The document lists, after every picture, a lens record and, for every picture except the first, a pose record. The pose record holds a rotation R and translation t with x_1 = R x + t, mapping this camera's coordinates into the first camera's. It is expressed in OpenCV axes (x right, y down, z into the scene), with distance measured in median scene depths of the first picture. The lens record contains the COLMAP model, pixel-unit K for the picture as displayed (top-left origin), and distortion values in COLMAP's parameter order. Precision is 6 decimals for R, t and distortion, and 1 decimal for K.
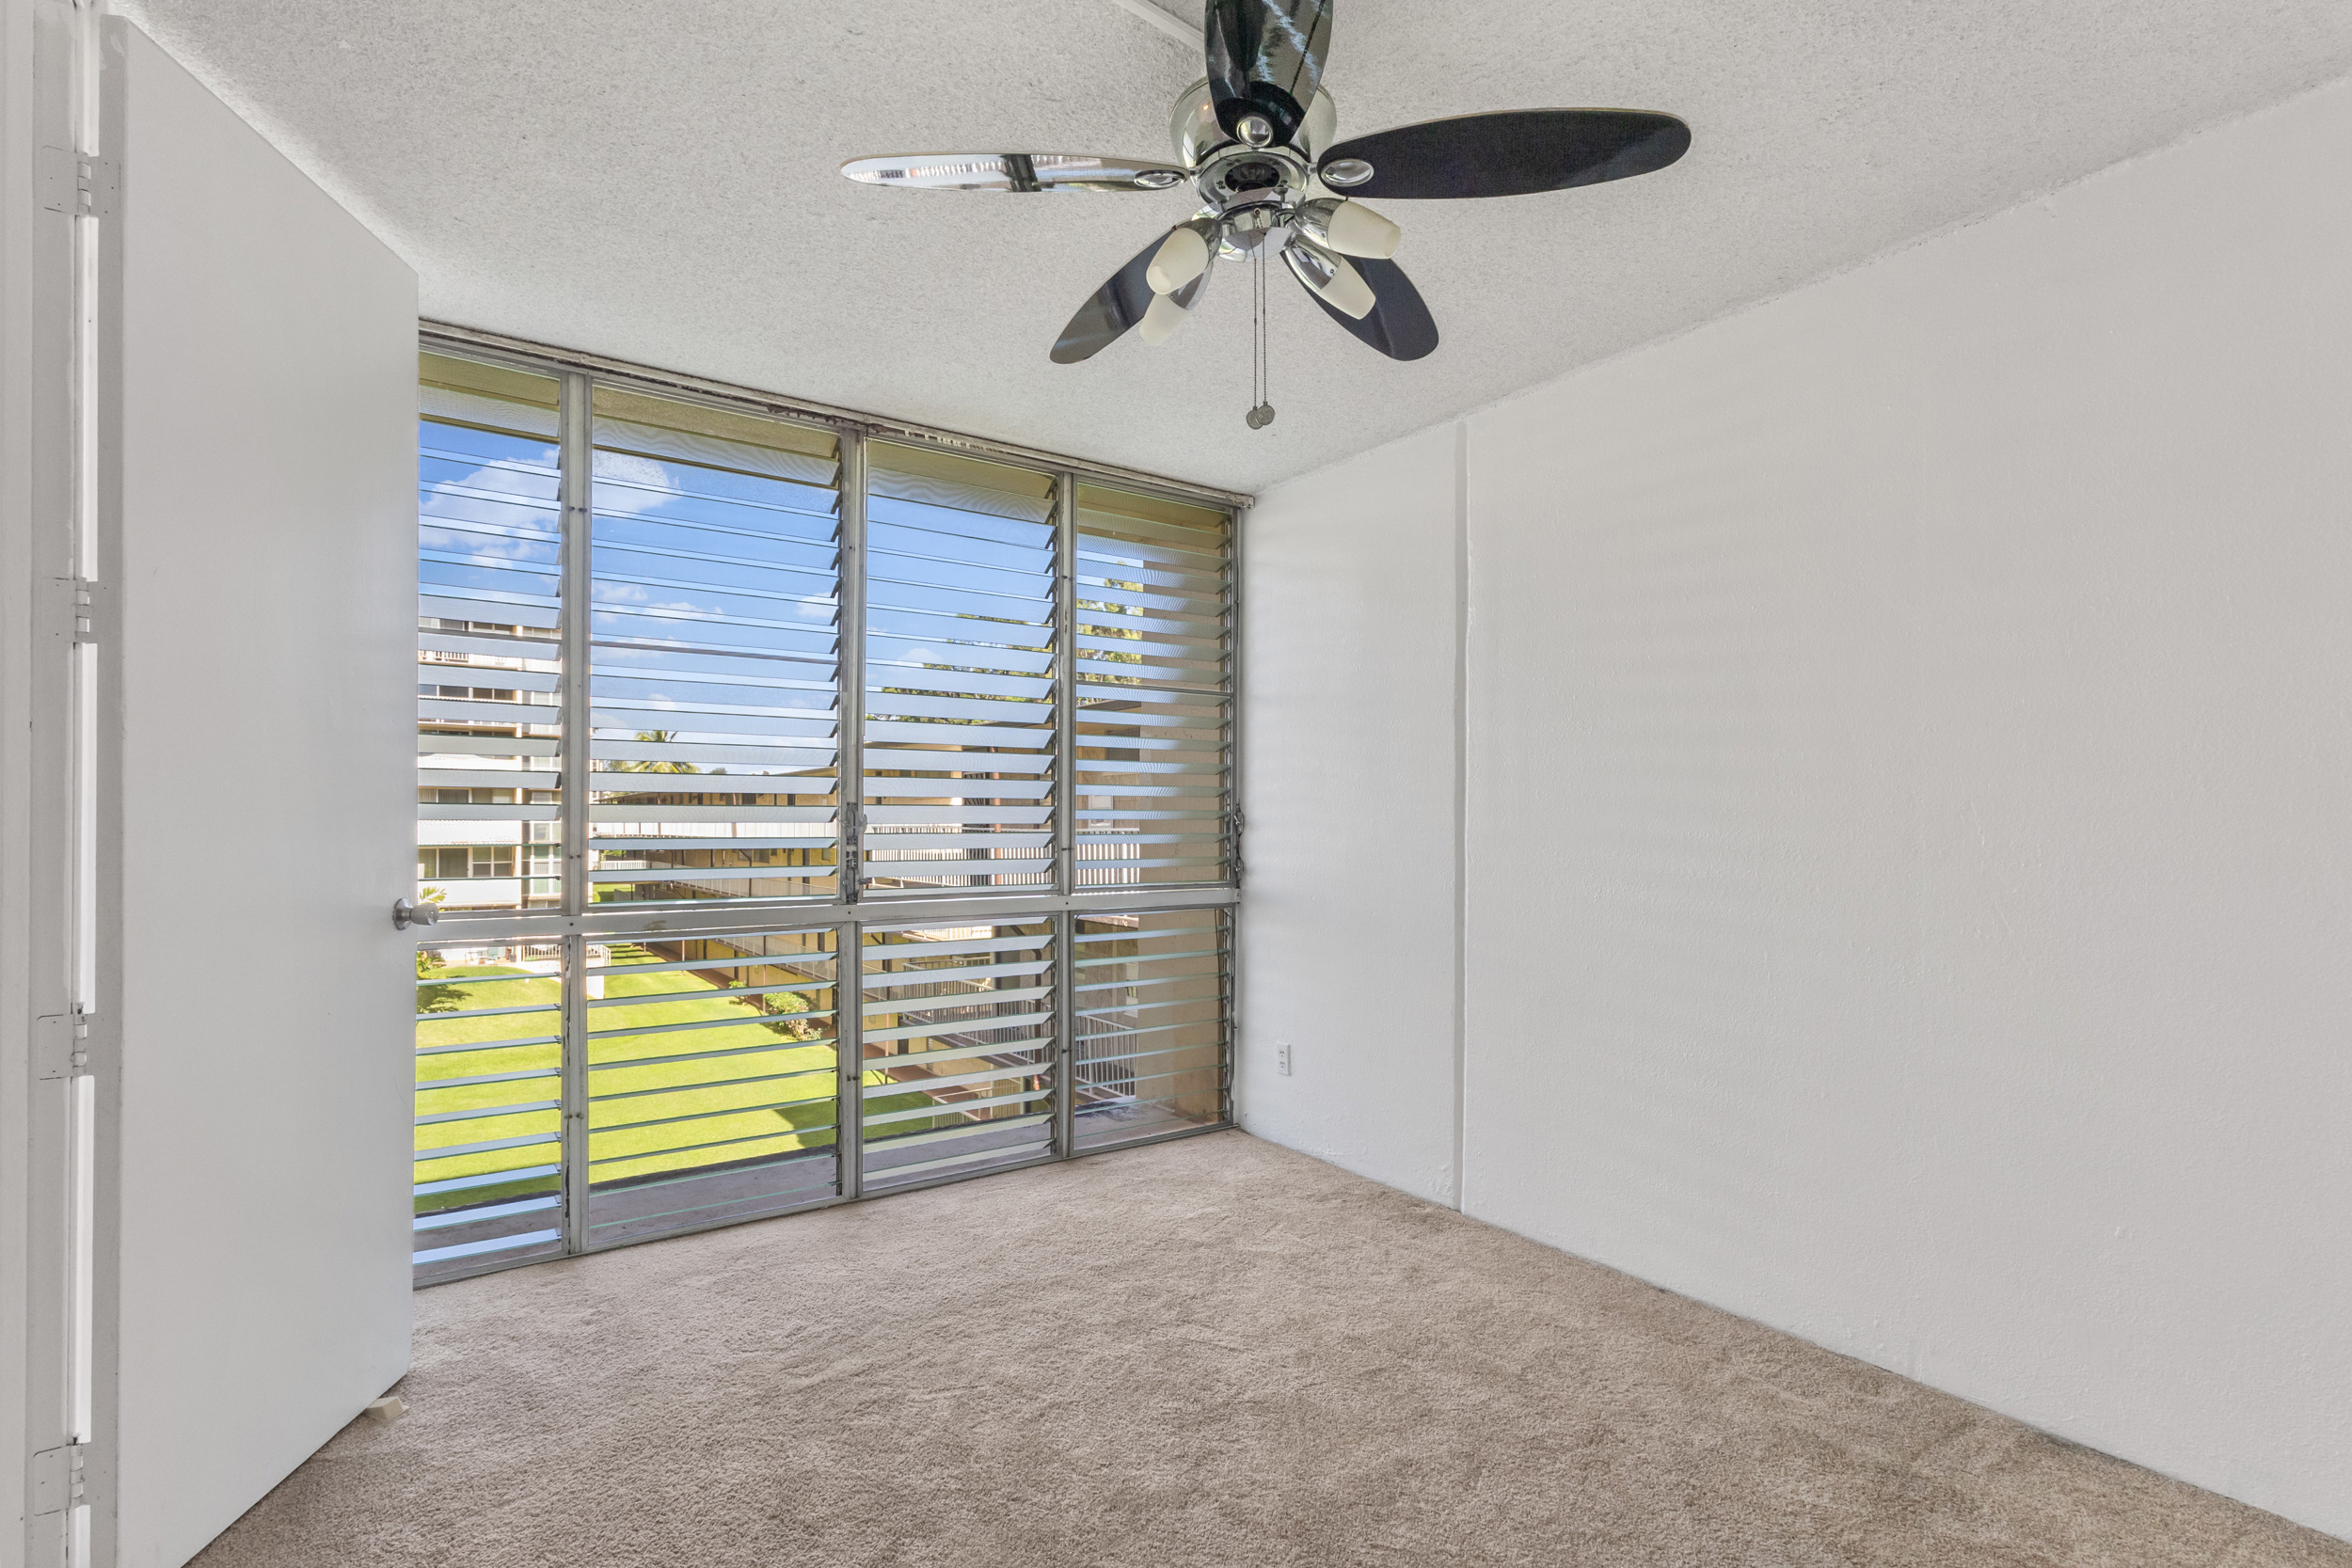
lens RADIAL K [[1096.3, 0, 1166.1], [0, 1096.3, 802.9], [0, 0, 1]] dist [0.004355, 0.000255]
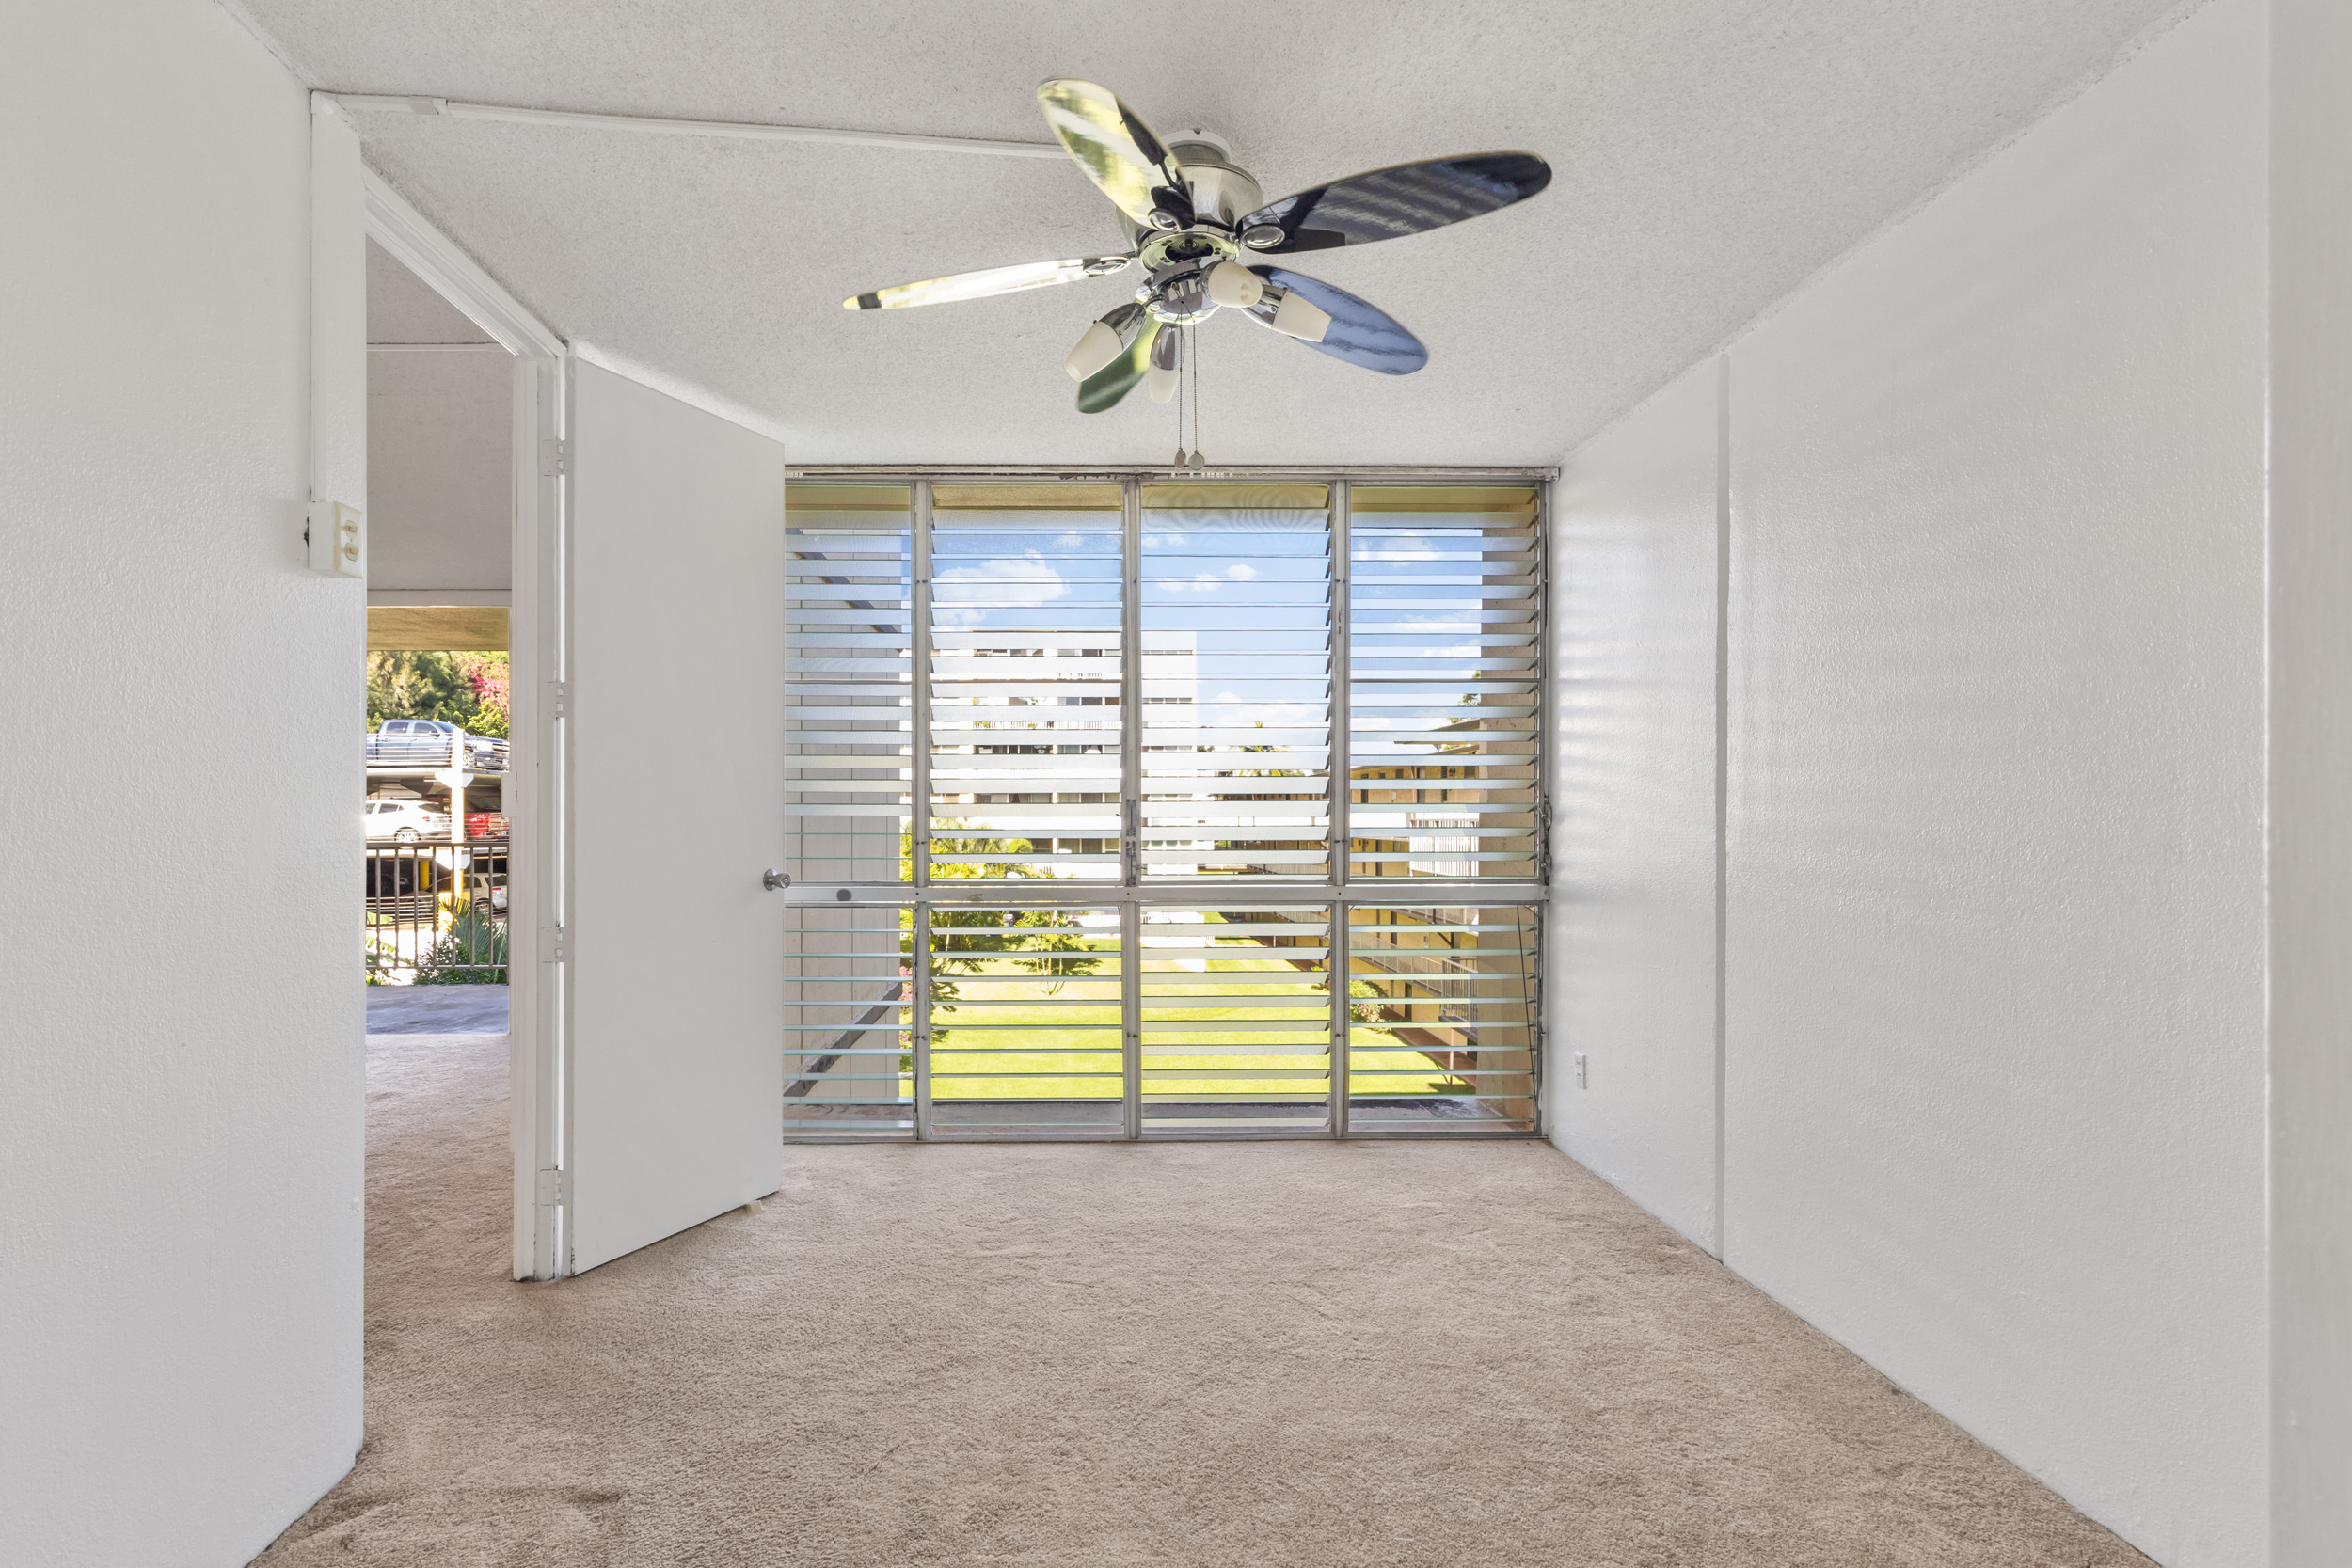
lens RADIAL K [[1096.3, 0, 1083.2], [0, 1096.3, 791.9], [0, 0, 1]] dist [0.004355, 0.000255]
pose [[0.837891, -0.015127, -0.545628, 0.324117], [0.013240, 0.999885, -0.007388, -0.000653], [0.545677, -0.001033, 0.837995, -0.008080]]
